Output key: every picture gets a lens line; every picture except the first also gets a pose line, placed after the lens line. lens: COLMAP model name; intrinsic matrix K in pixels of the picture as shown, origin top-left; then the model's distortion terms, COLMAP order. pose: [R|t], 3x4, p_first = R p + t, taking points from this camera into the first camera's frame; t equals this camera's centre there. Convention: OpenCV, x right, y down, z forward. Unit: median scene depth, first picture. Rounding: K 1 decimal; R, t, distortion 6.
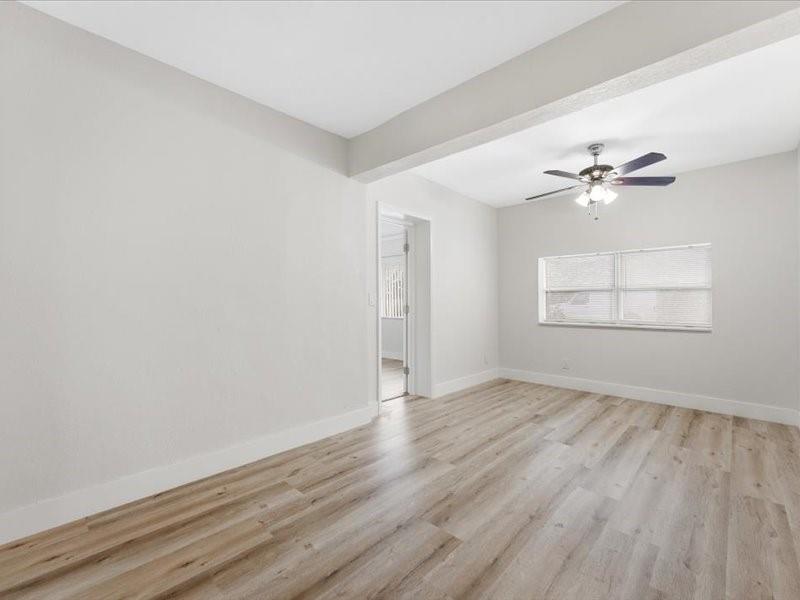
lens RADIAL K [[359.4, 0, 400.3], [0, 359.4, 301.0], [0, 0, 1]] dist [0.002249, -0.000661]
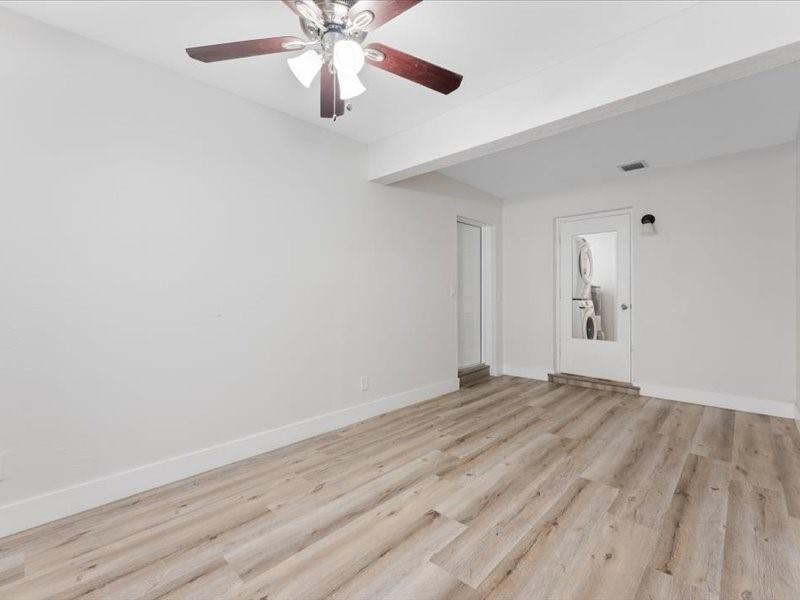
lens RADIAL K [[359.4, 0, 398.4], [0, 359.4, 299.8], [0, 0, 1]] dist [0.002249, -0.000661]
pose [[-0.999879, 0.002602, 0.015362, 0.651349], [0.002691, 0.999980, 0.005785, 0.003743], [-0.015347, 0.005826, -0.999865, 2.073771]]
